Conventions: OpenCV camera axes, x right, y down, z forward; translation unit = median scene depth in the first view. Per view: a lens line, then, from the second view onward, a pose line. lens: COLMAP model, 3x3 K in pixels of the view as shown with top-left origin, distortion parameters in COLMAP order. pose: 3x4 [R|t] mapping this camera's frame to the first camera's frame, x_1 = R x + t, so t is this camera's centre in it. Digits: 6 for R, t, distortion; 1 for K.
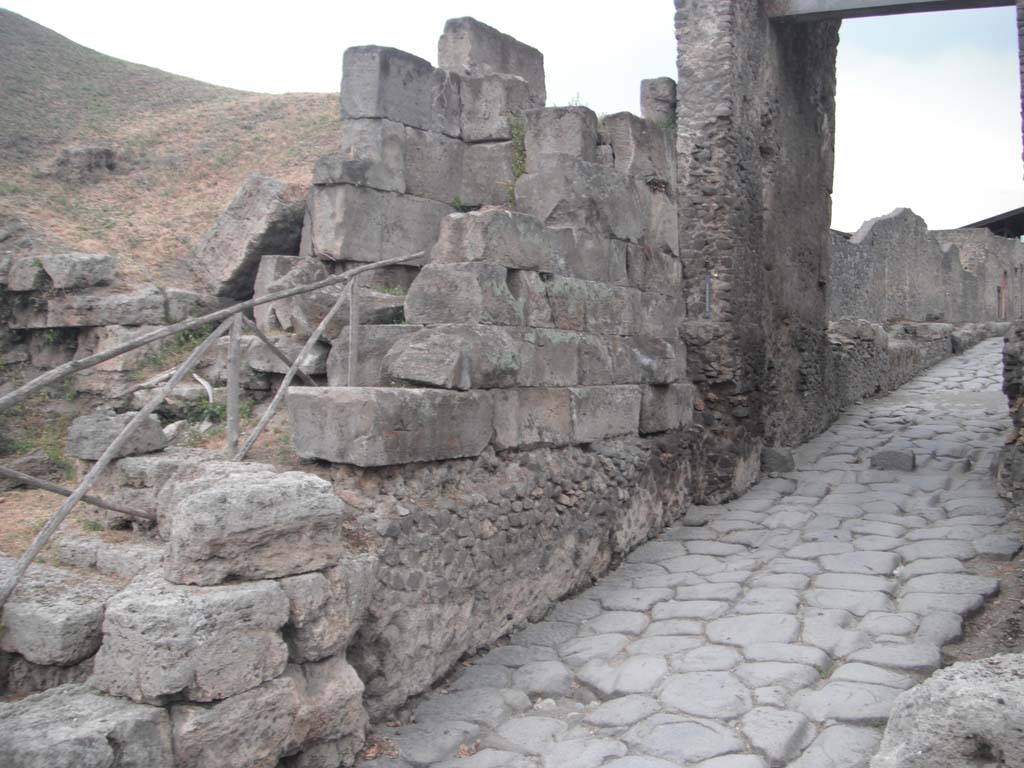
lens RADIAL K [[1054.9, 0, 512.0], [0, 1054.9, 384.0], [0, 0, 1]] dist [-0.236322, 0.118319]
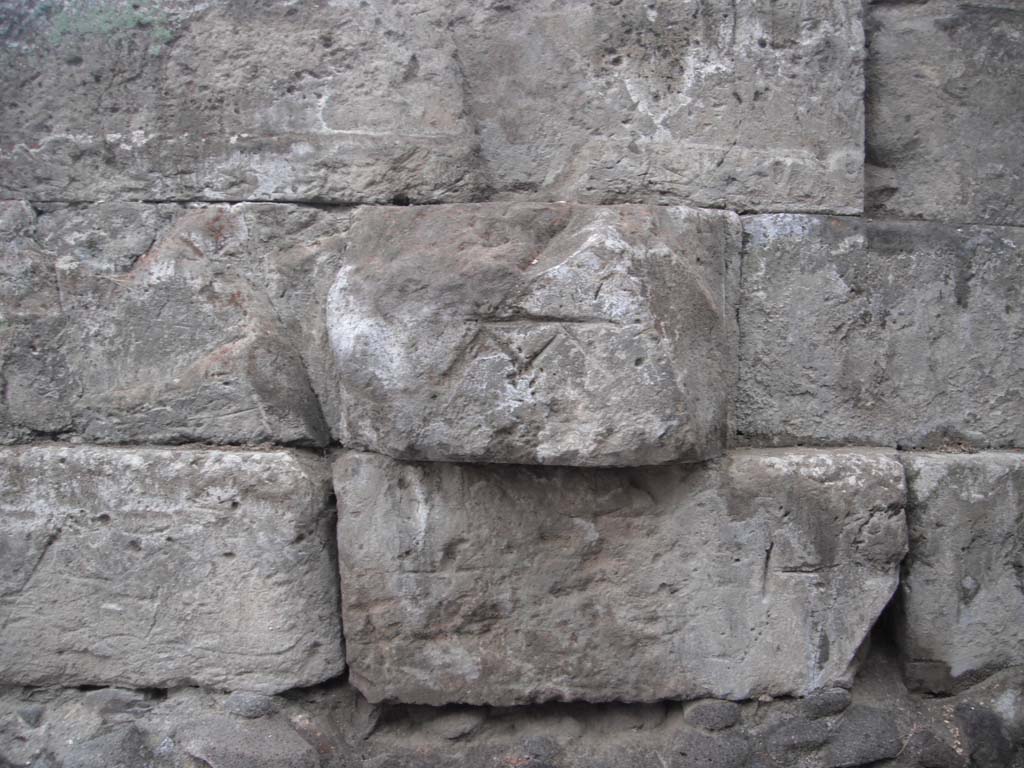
lens RADIAL K [[1054.9, 0, 512.0], [0, 1054.9, 384.0], [0, 0, 1]] dist [-0.236322, 0.118319]
pose [[0.545918, 0.077121, -0.834282, 0.316472], [-0.026391, 0.996843, 0.074879, -0.028904], [0.837423, -0.018860, 0.546230, 0.982891]]
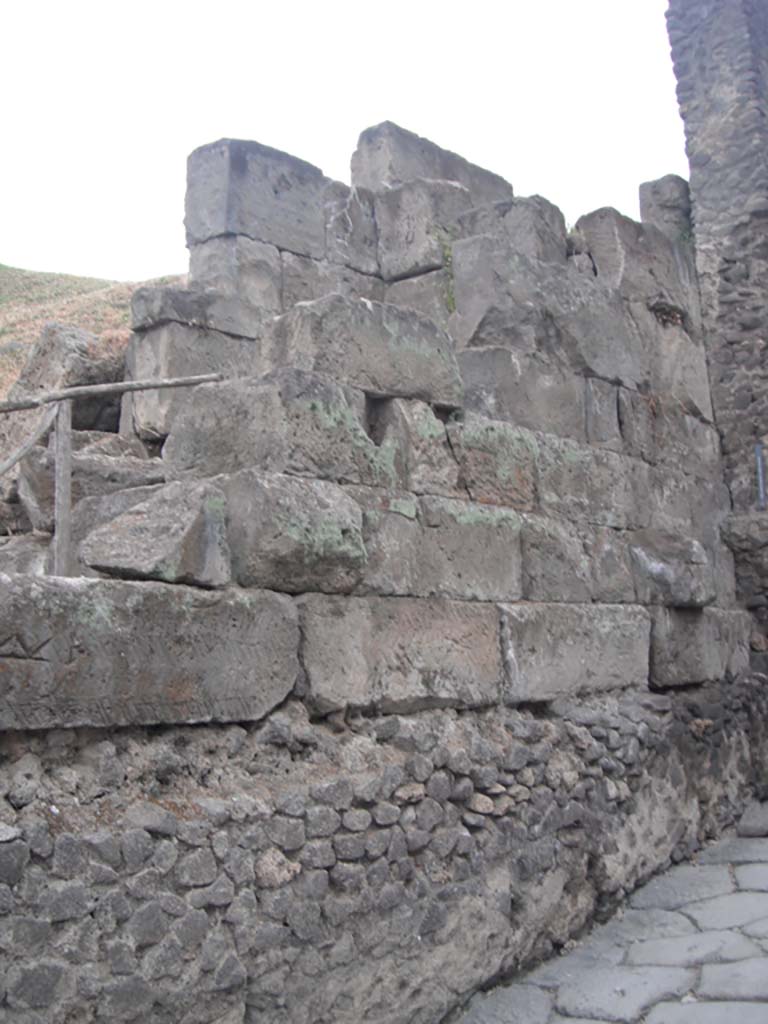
lens RADIAL K [[1054.9, 0, 382.0], [0, 1054.9, 535.8], [0, 0, 1]] dist [-0.236322, 0.118319]
pose [[0.976667, -0.058927, -0.206517, 0.104106], [0.030972, 0.990214, -0.136074, 0.039649], [0.212514, 0.126503, 0.968935, 0.405925]]
